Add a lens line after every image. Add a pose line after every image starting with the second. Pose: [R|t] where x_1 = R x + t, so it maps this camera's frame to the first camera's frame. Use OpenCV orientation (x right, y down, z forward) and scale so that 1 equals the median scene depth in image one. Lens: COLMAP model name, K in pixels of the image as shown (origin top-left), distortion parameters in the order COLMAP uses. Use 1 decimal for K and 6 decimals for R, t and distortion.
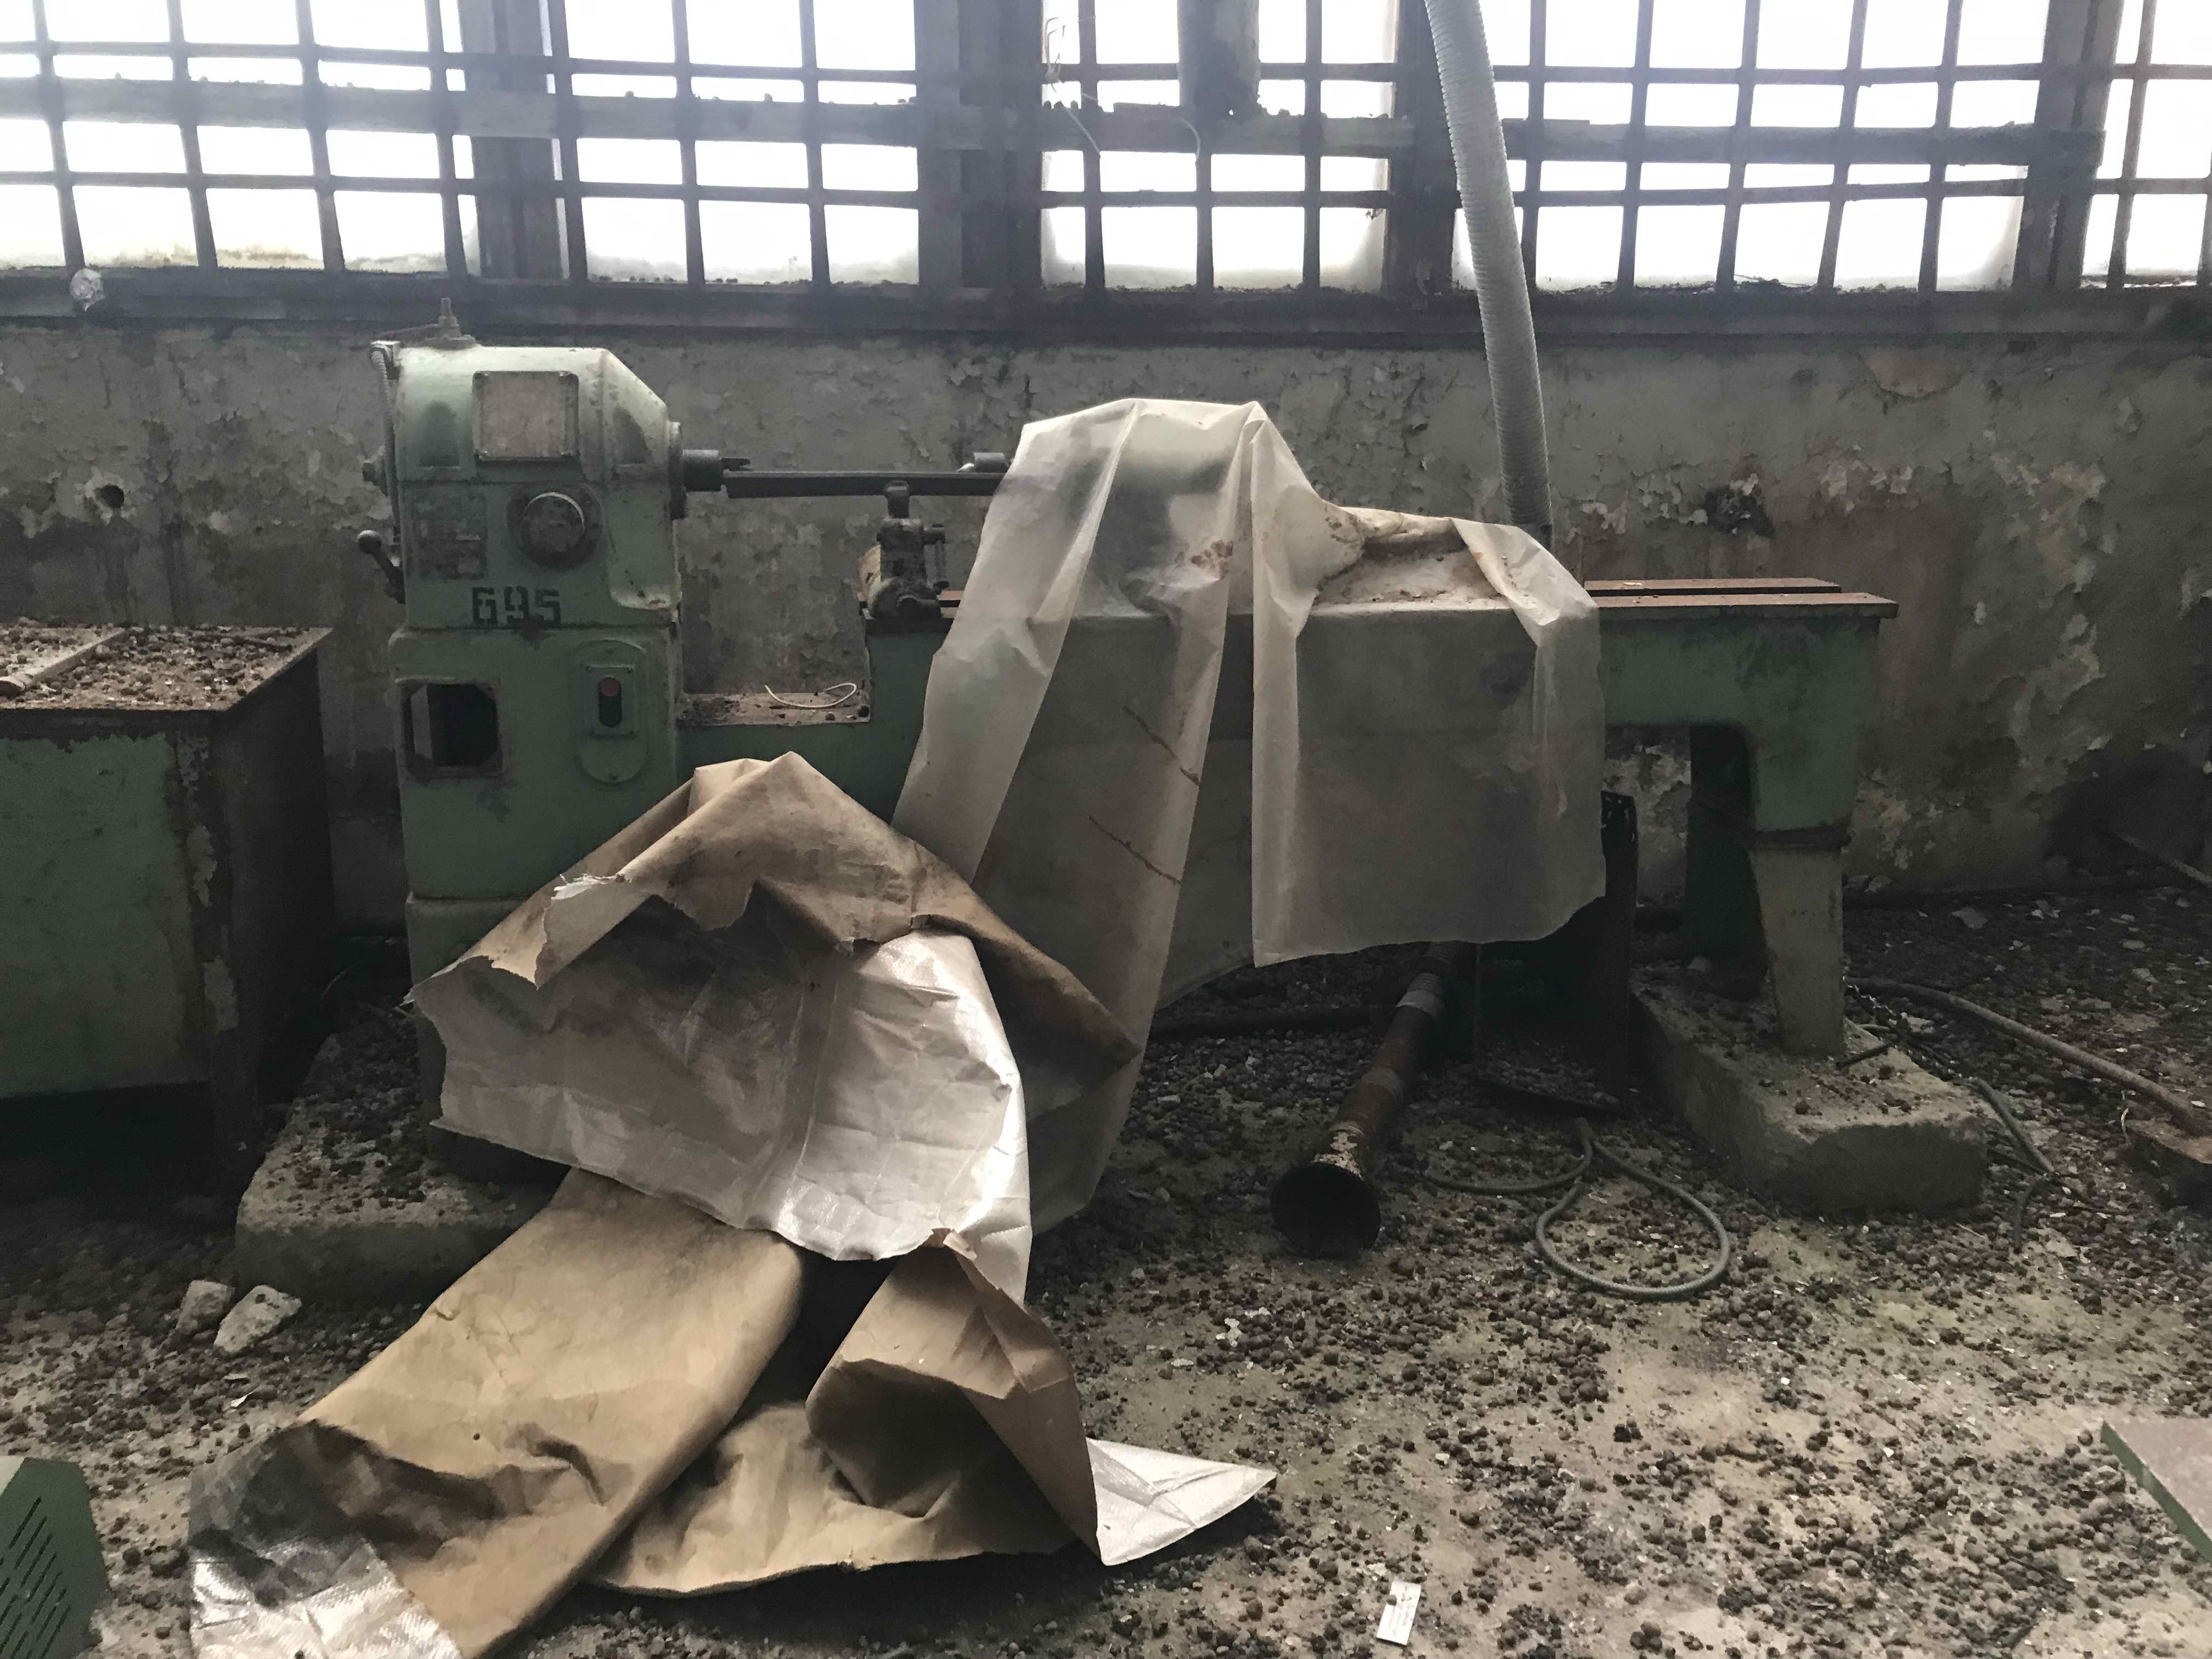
lens RADIAL K [[1921.7, 0, 1118.2], [0, 1921.7, 825.7], [0, 0, 1]] dist [-0.014618, 0.059327]
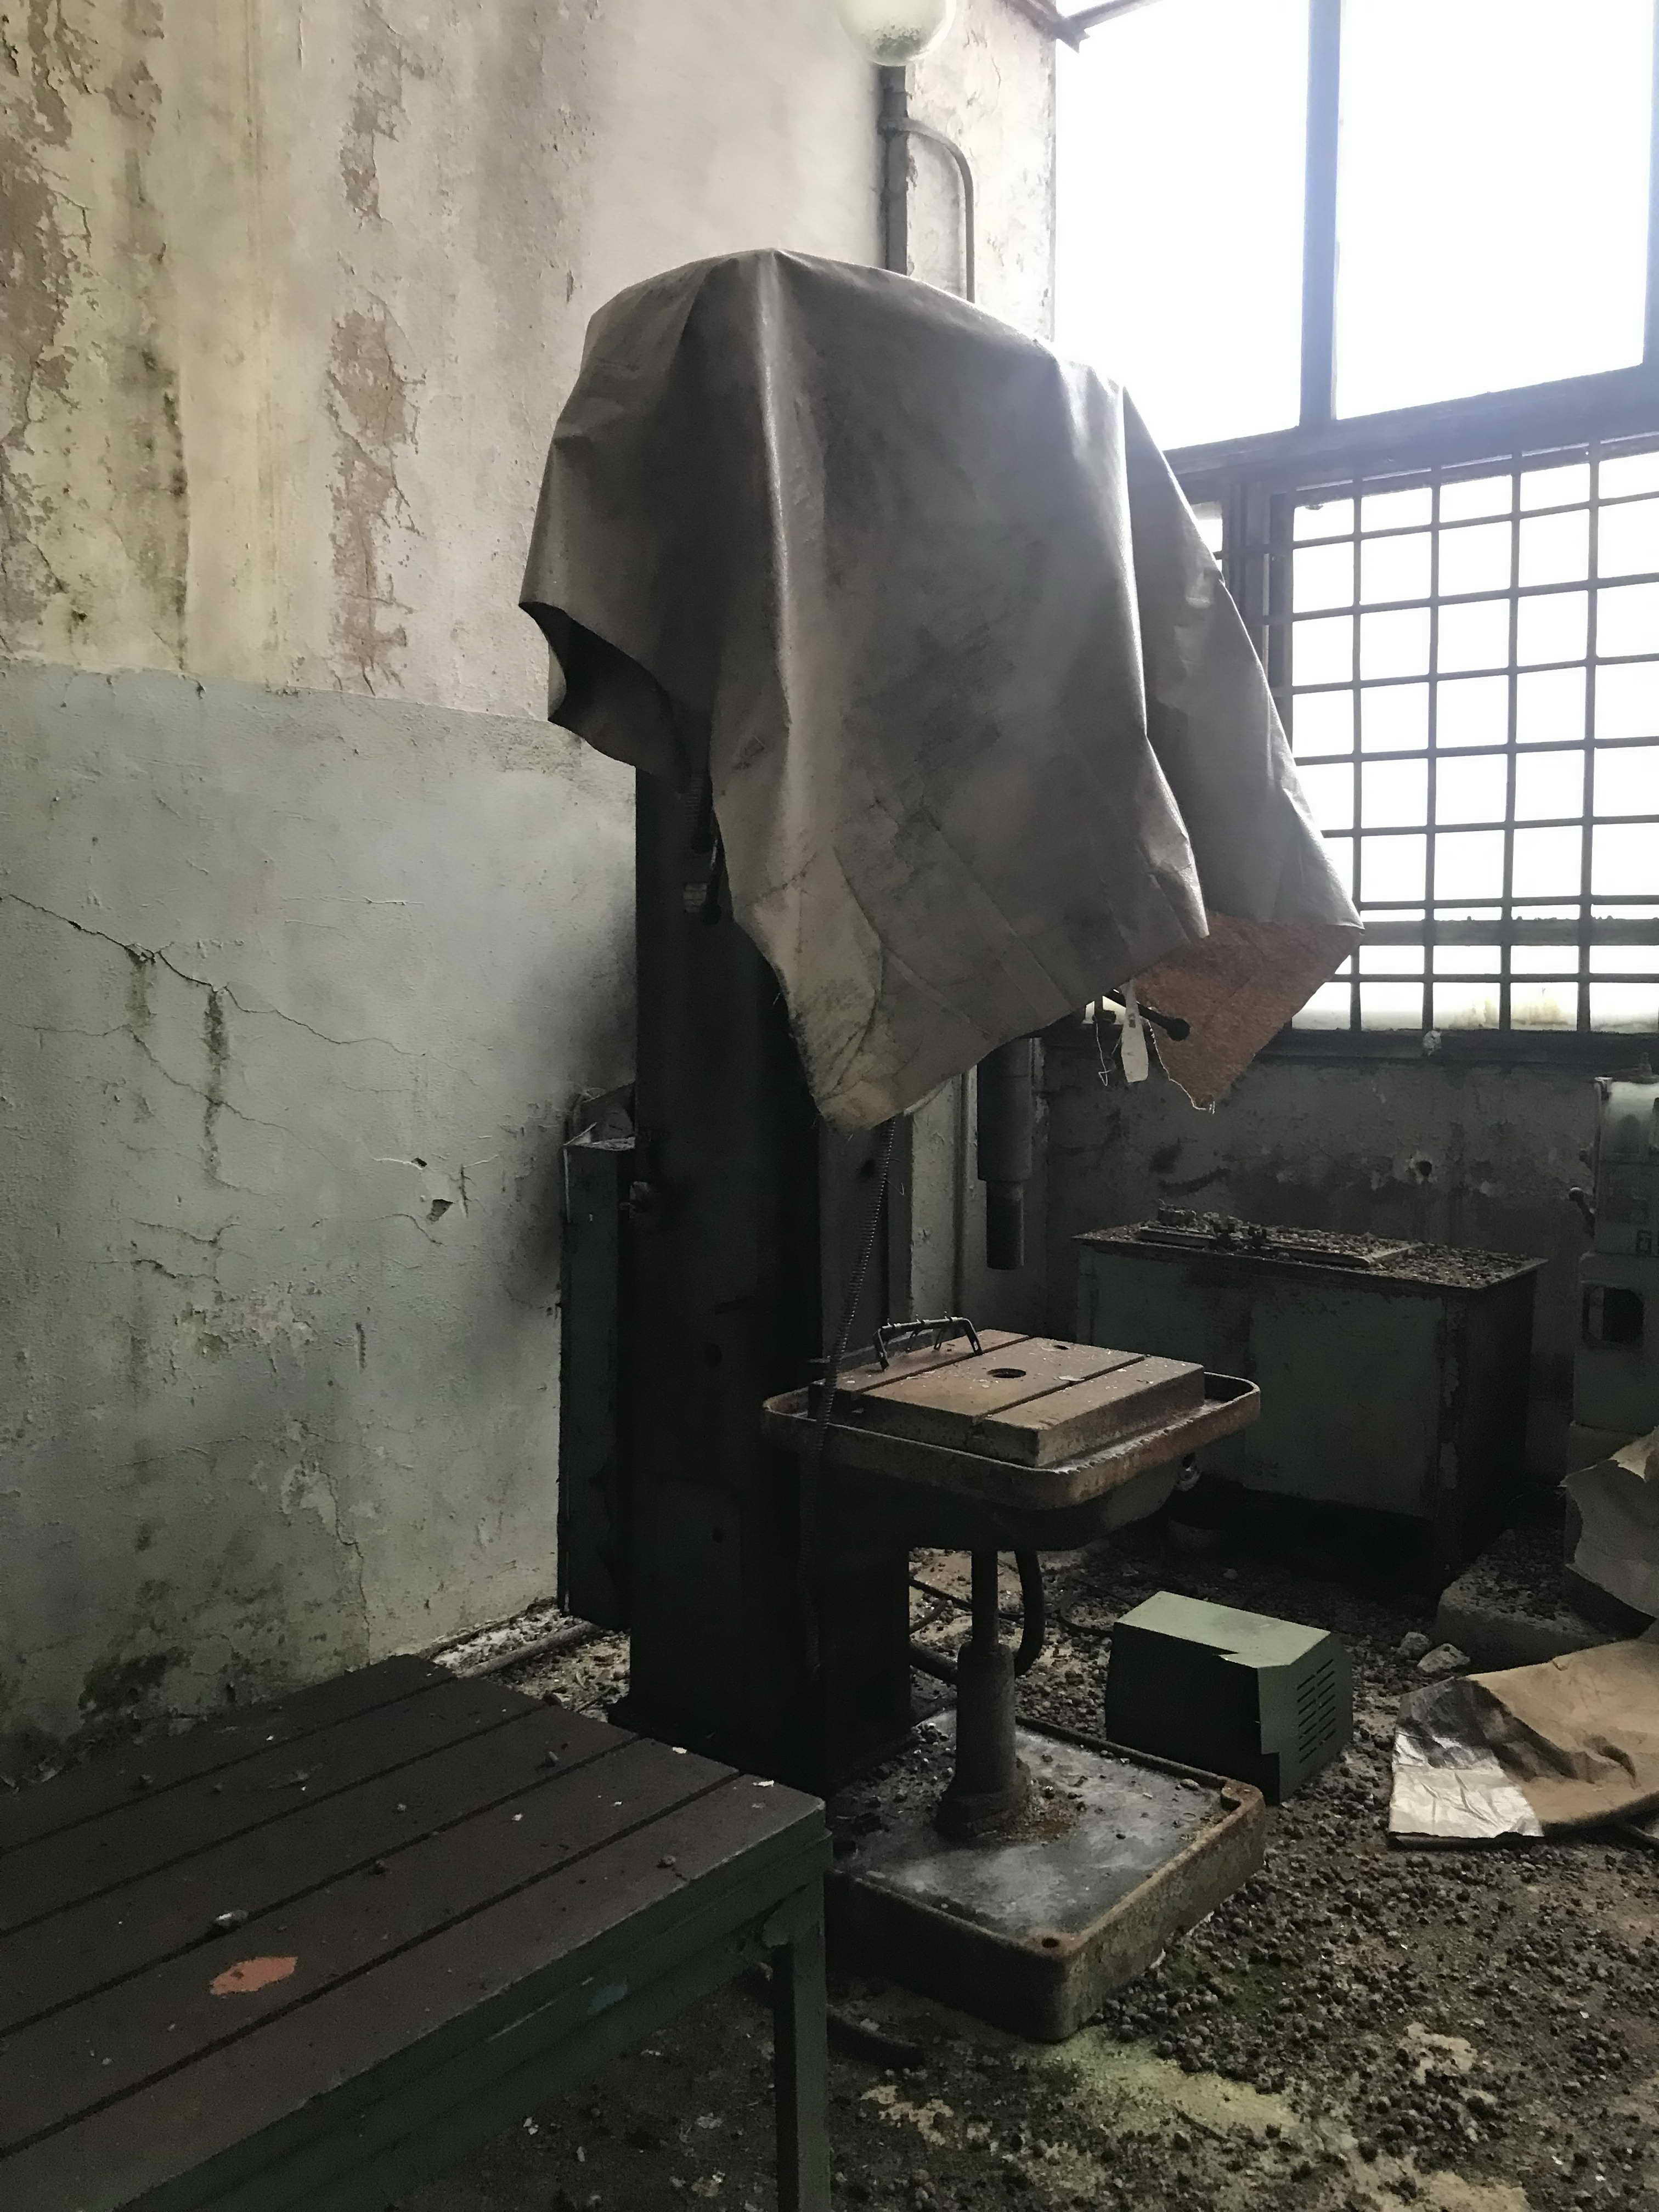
lens RADIAL K [[1921.7, 0, 832.0], [0, 1921.7, 1101.0], [0, 0, 1]] dist [-0.014618, 0.059327]
pose [[0.726435, 0.038001, -0.686184, 0.254312], [-0.196510, 0.968266, -0.154414, 0.143294], [0.658541, 0.247014, 0.710850, -0.569065]]
